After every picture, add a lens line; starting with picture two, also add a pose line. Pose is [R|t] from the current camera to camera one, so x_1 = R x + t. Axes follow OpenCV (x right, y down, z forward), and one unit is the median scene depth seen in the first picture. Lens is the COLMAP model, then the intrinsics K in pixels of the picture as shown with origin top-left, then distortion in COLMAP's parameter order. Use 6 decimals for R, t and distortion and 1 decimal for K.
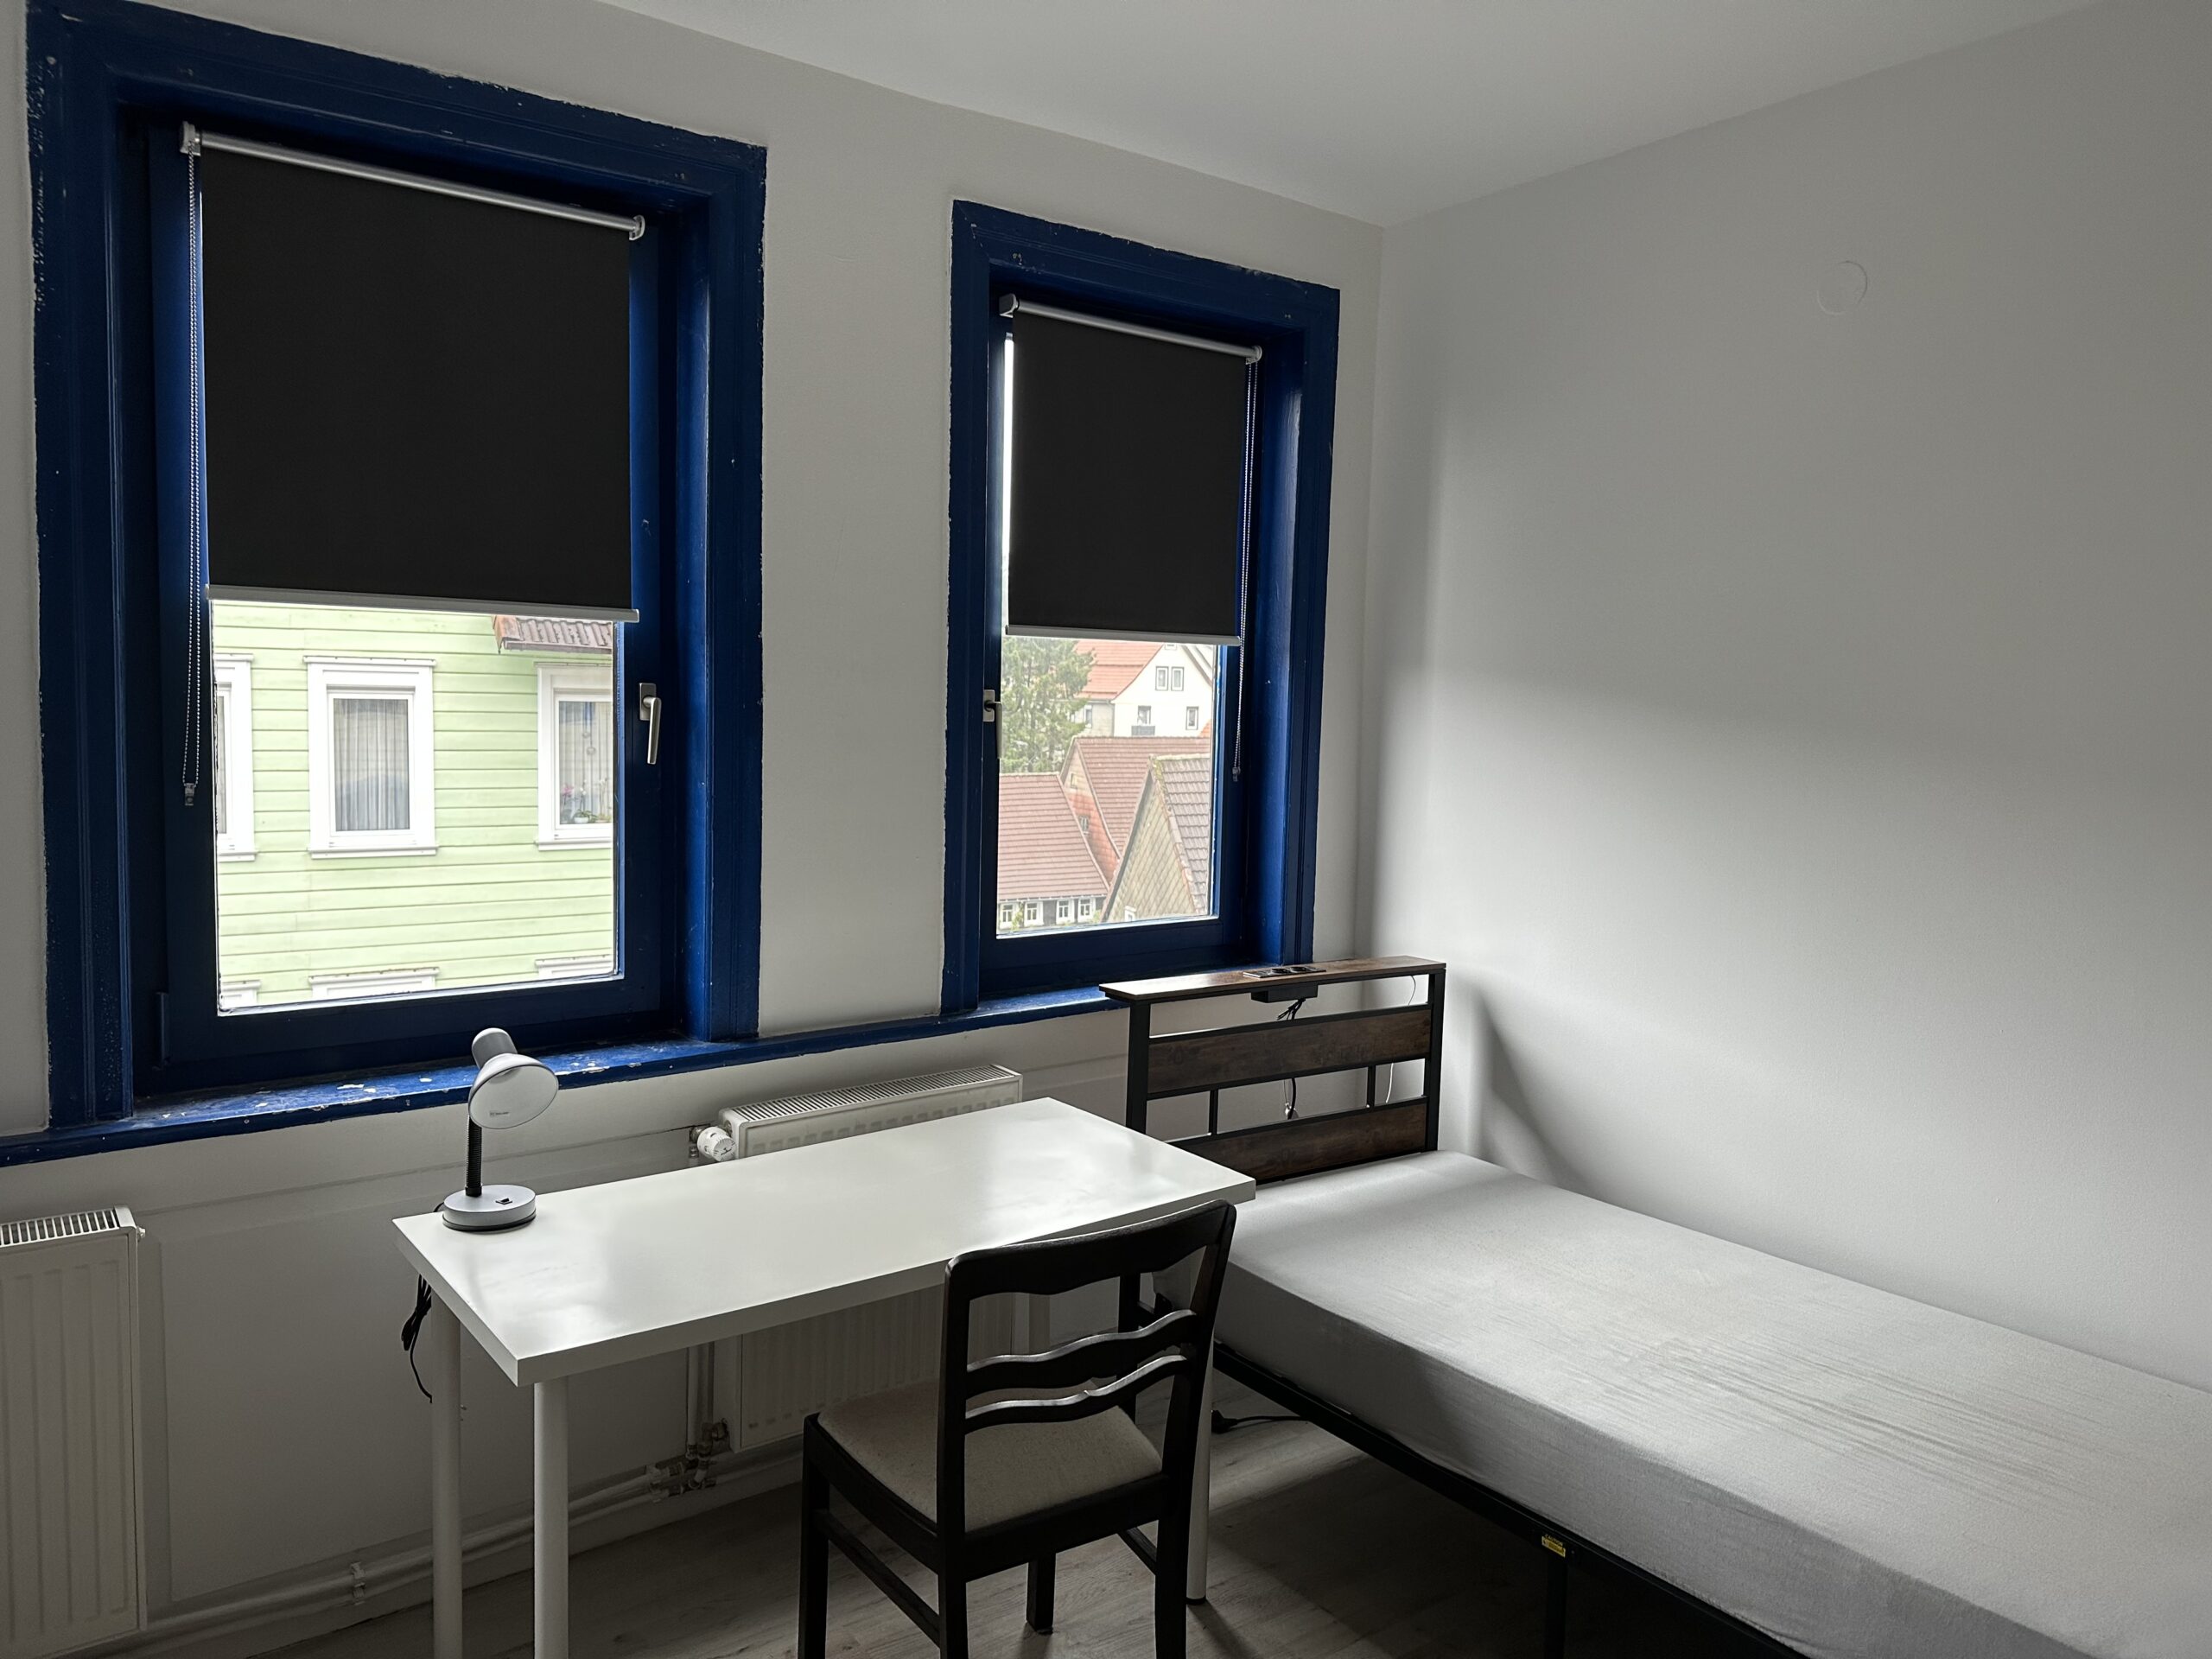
lens RADIAL K [[1551.2, 0, 1108.2], [0, 1551.2, 819.5], [0, 0, 1]] dist [0.064113, -0.075589]
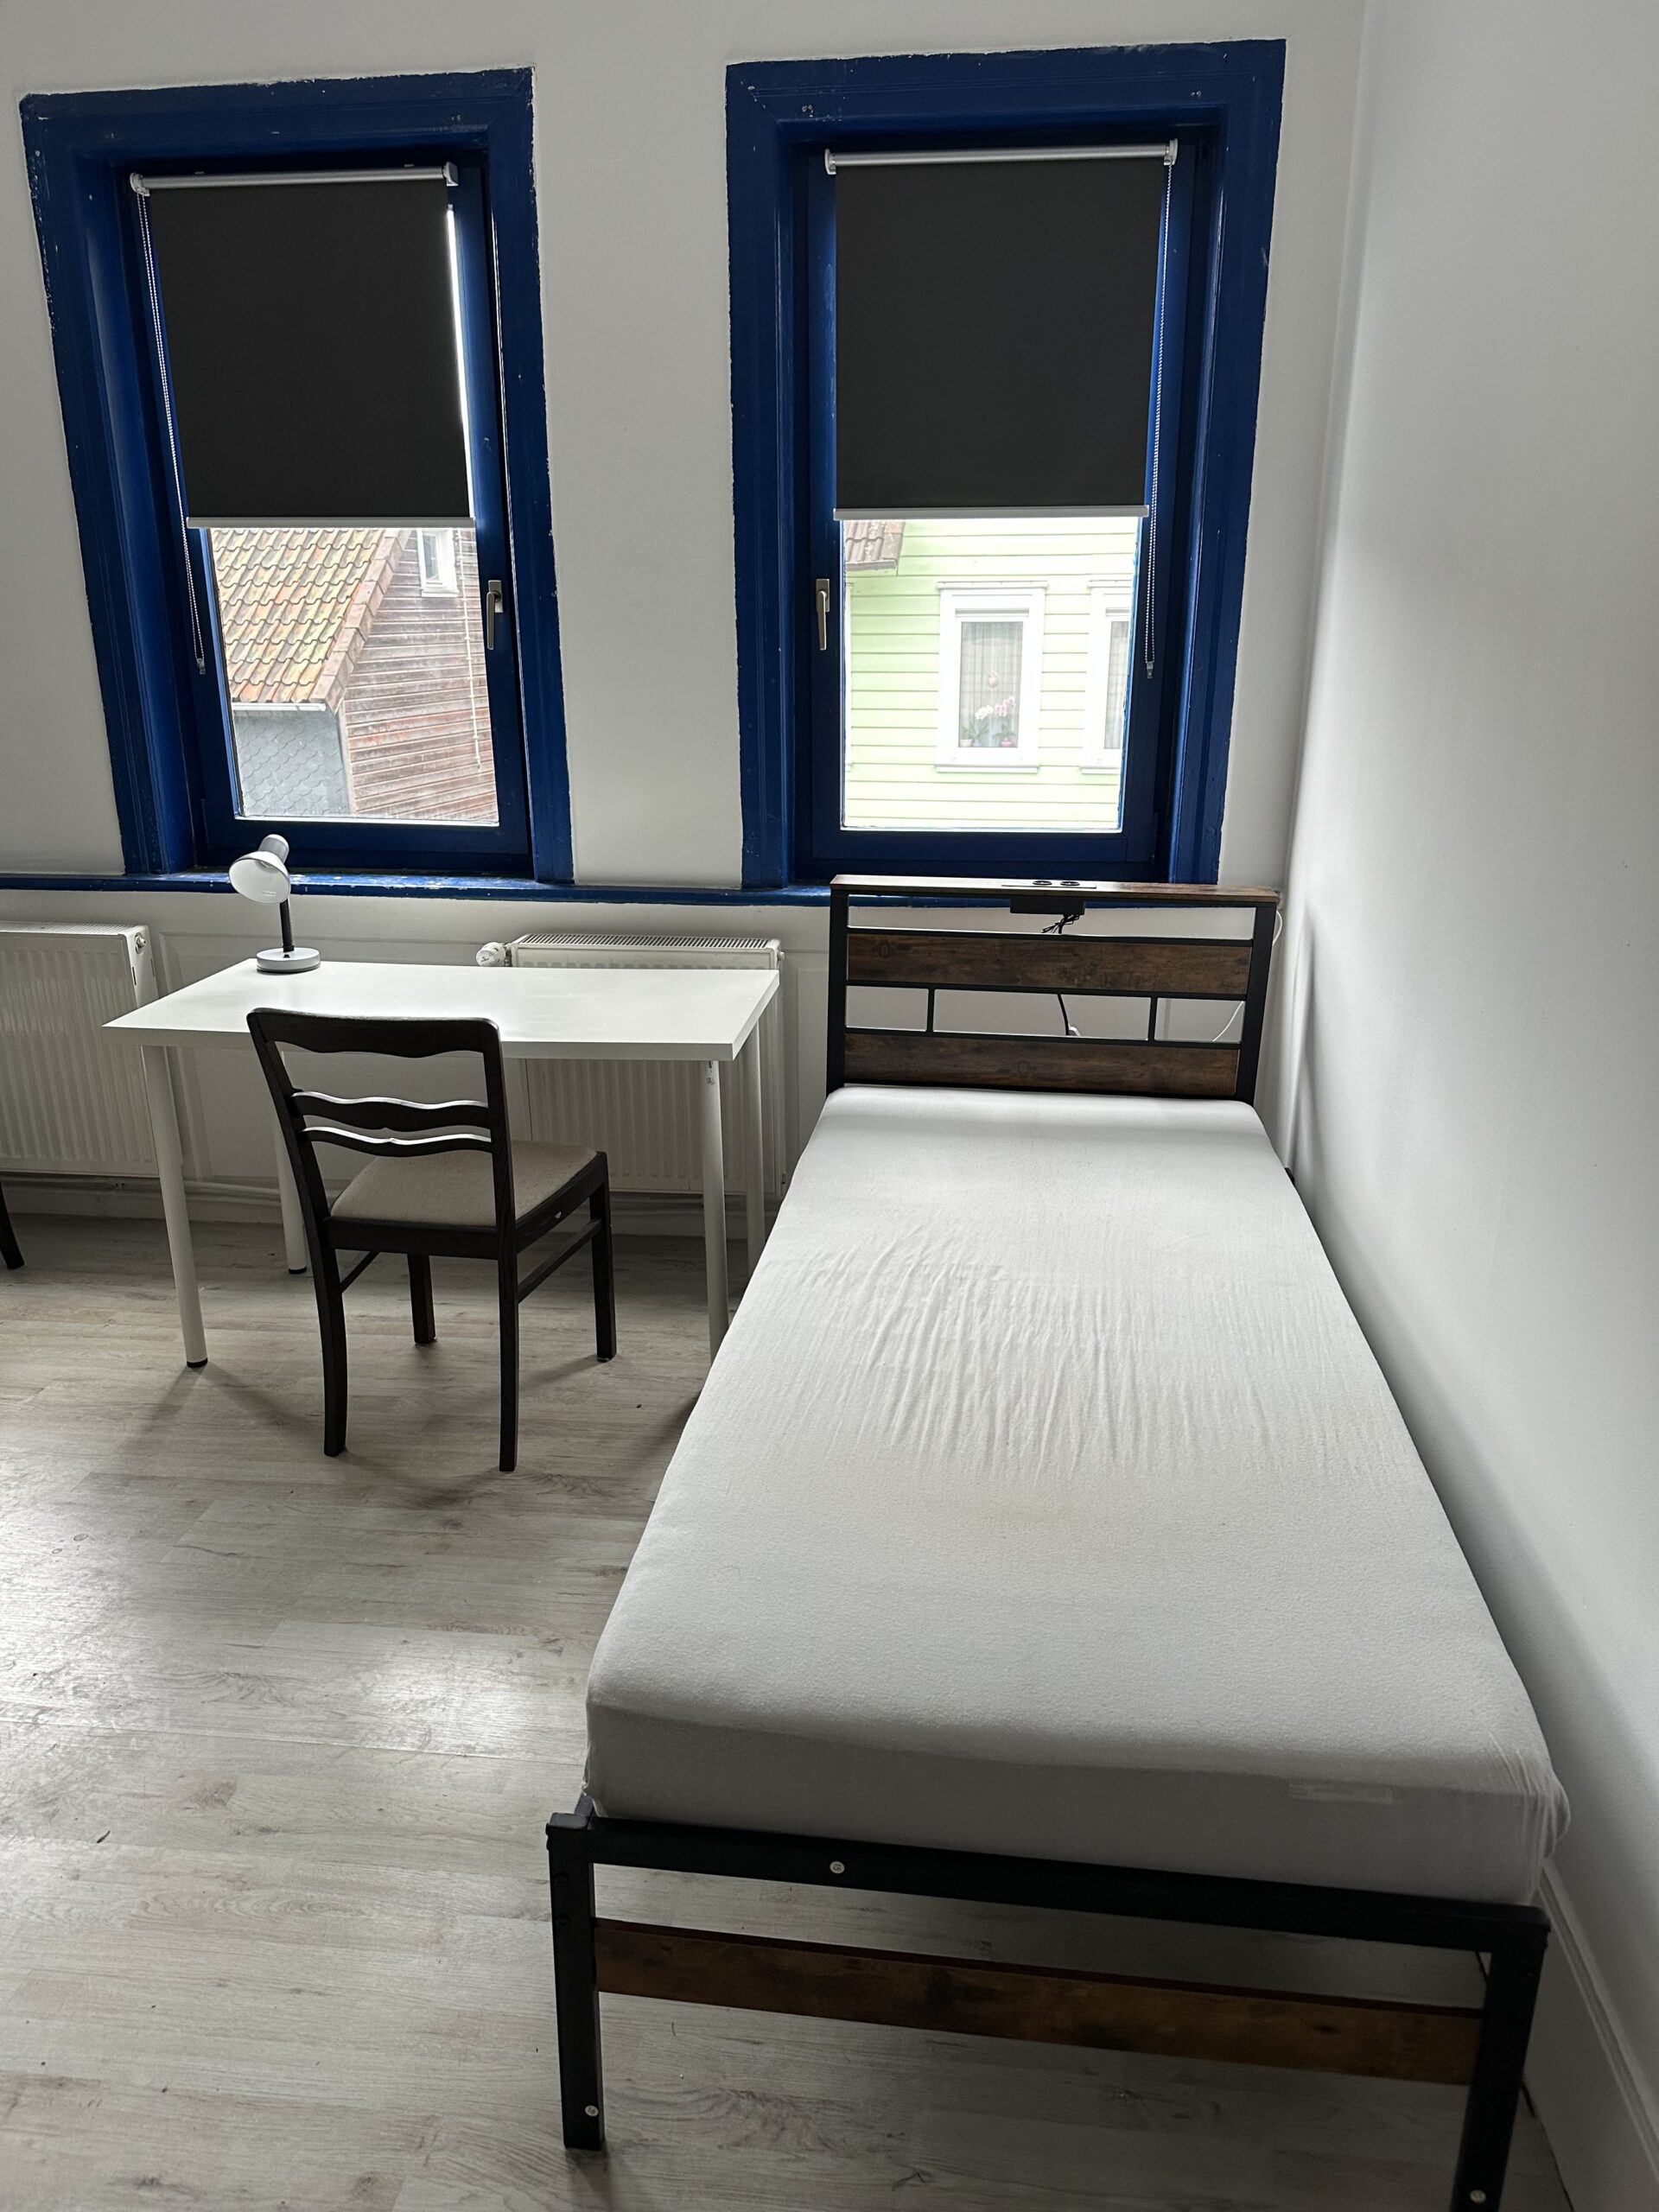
lens RADIAL K [[1551.2, 0, 847.3], [0, 1551.2, 1121.1], [0, 0, 1]] dist [0.064113, -0.075589]
pose [[0.723722, 0.196493, -0.661526, 0.763853], [-0.040859, 0.969126, 0.243159, 0.013170], [0.688881, -0.148950, 0.709406, 0.236517]]
